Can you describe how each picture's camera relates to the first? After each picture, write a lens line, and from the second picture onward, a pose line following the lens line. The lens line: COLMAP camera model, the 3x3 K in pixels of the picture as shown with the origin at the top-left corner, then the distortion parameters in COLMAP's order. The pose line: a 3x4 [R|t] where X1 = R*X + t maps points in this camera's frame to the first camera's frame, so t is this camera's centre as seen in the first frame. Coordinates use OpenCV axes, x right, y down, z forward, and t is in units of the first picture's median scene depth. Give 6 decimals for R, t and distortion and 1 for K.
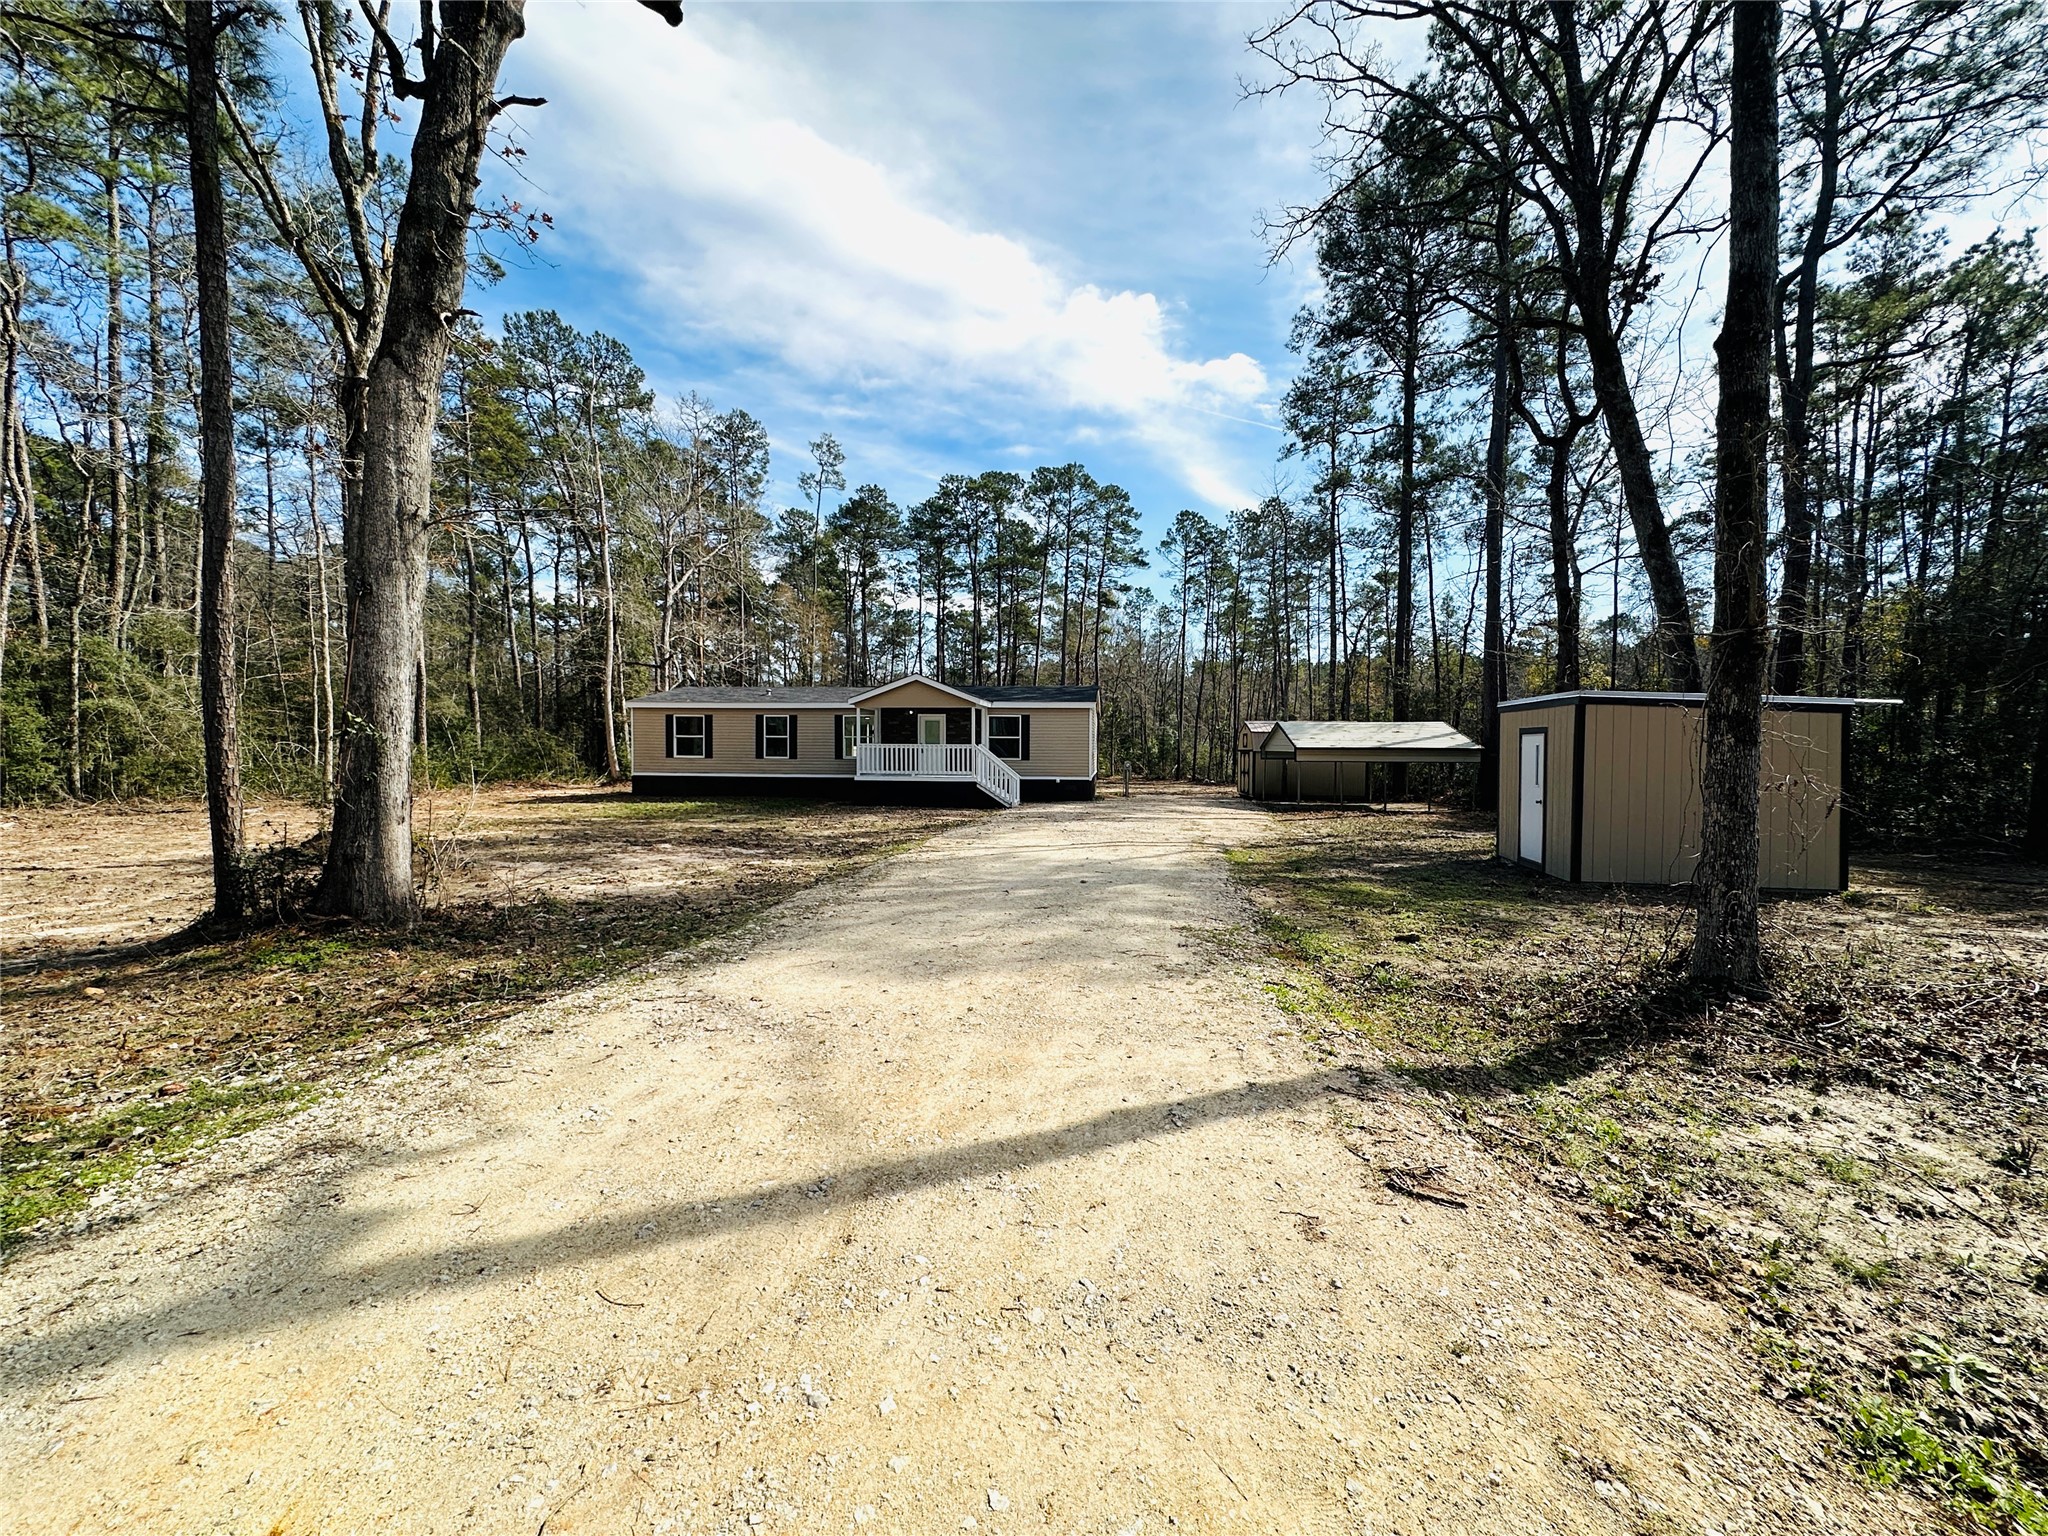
lens RADIAL K [[810.0, 0, 1023.7], [0, 810.0, 778.5], [0, 0, 1]] dist [-0.002451, -0.000057]
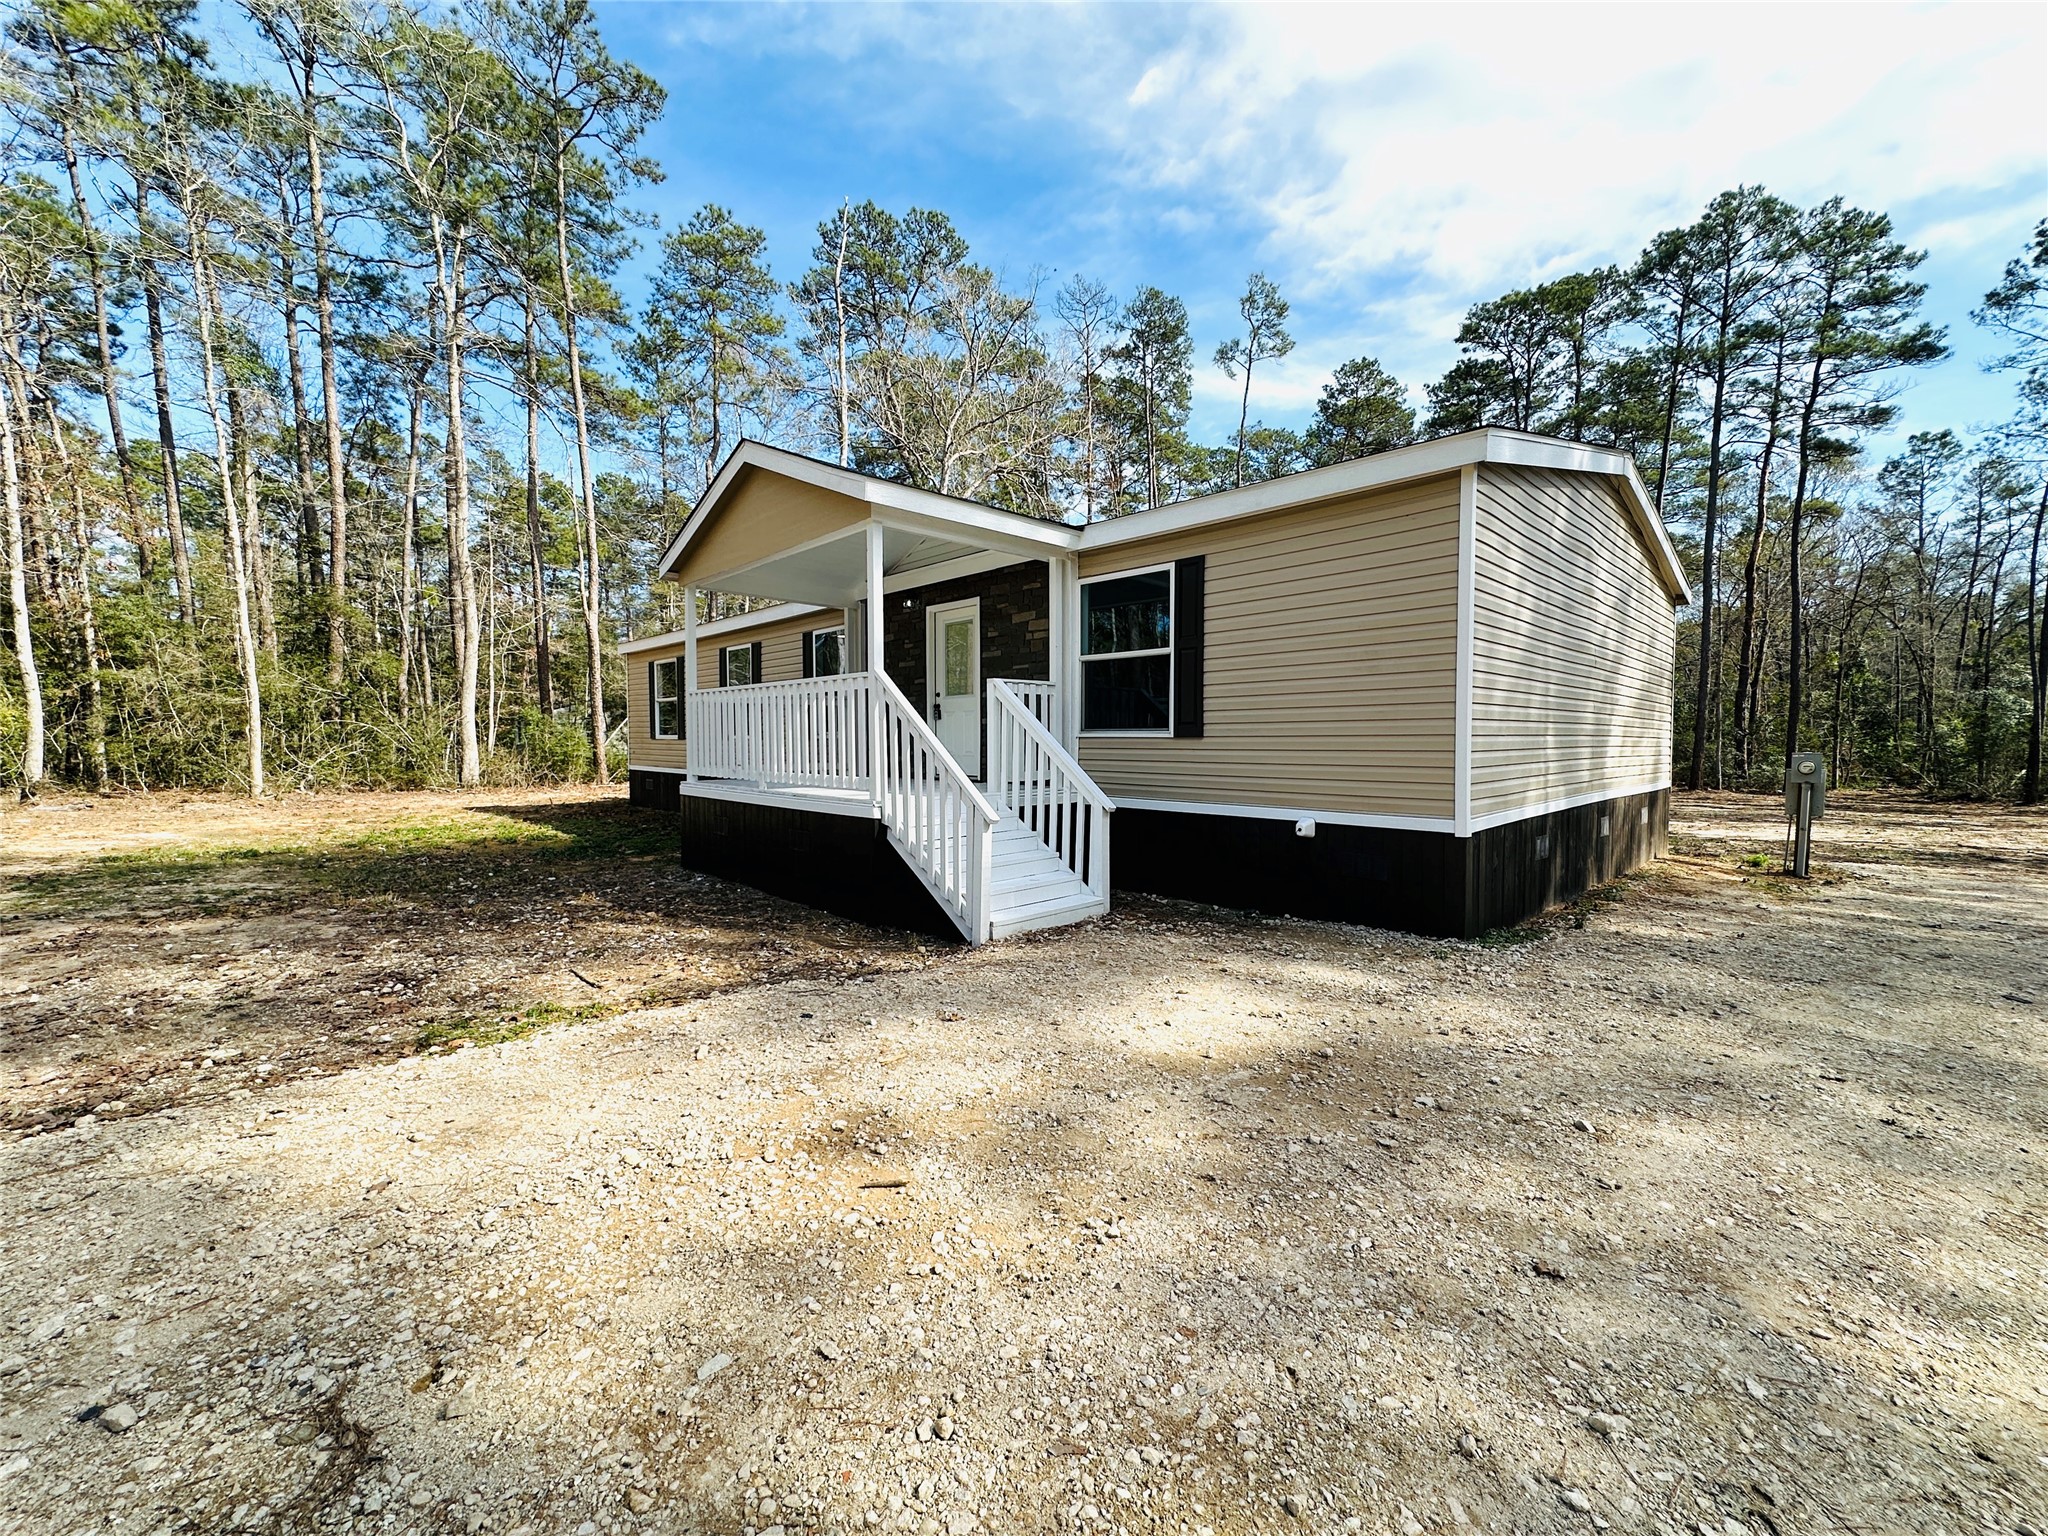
lens RADIAL K [[815.4, 0, 1024.0], [0, 815.4, 768.0], [0, 0, 1]] dist [-0.003253, 0.000852]
pose [[0.768827, 0.018484, -0.639190, 0.047984], [-0.024050, 0.999711, -0.000018, -0.004626], [0.639005, 0.015387, 0.769049, 0.292791]]
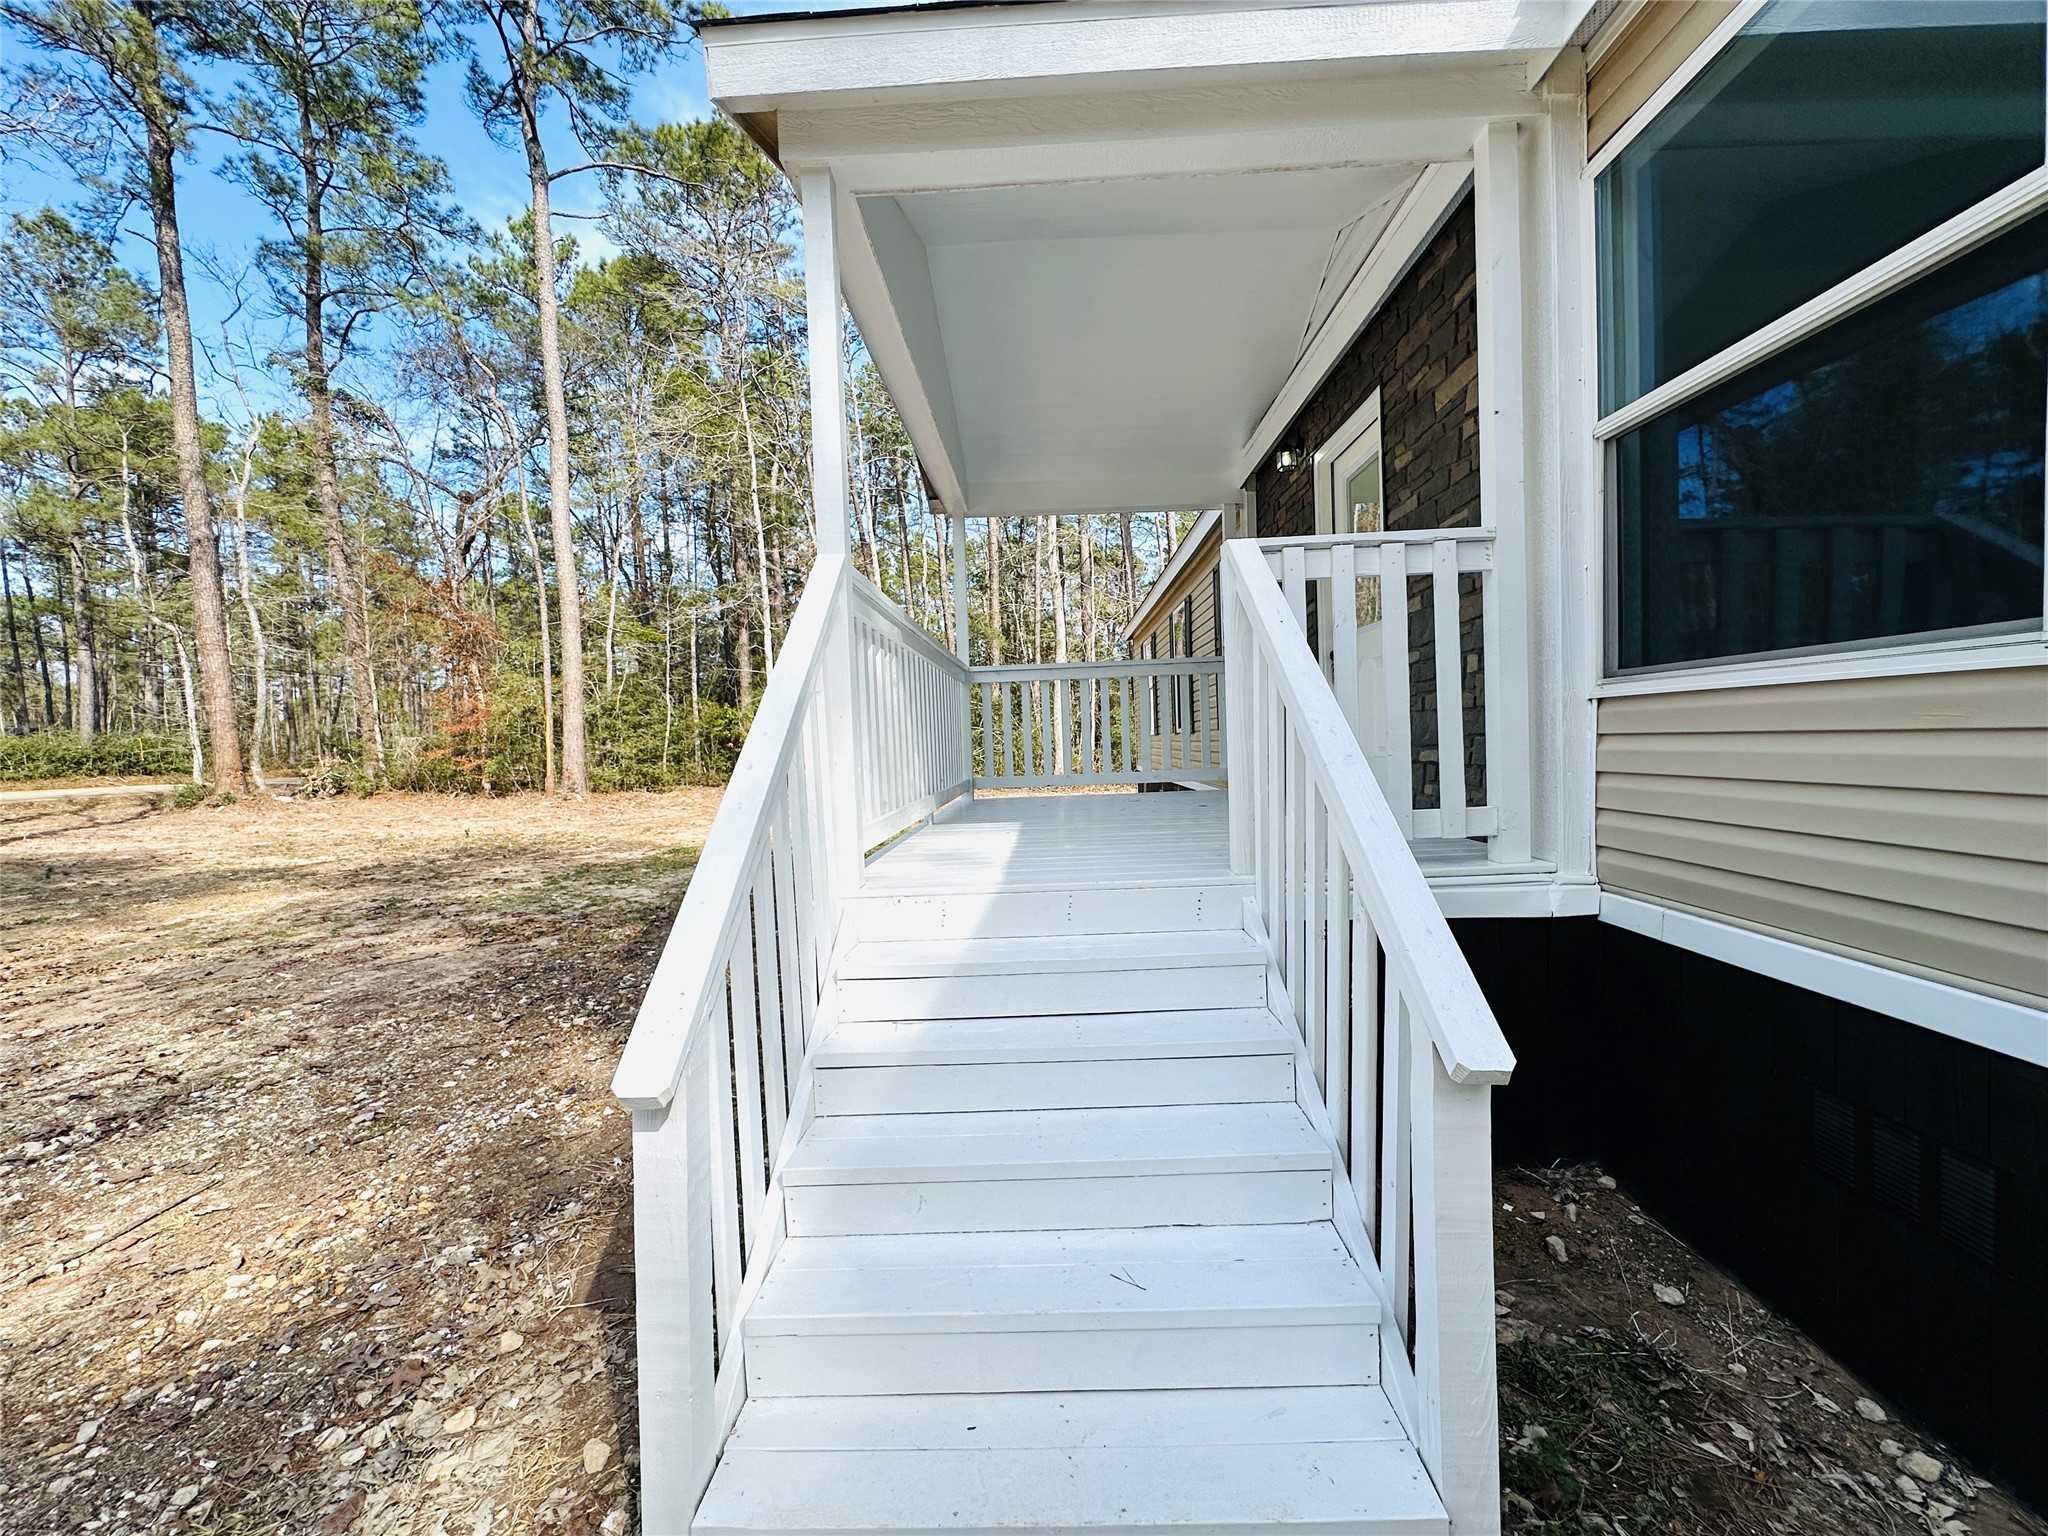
lens RADIAL K [[814.8, 0, 1026.0], [0, 814.8, 771.2], [0, 0, 1]] dist [-0.003933, 0.000322]
pose [[0.086461, 0.027585, -0.995873, 0.015019], [-0.007163, 0.999608, 0.027067, -0.006272], [0.996230, 0.004793, 0.086624, 0.355639]]
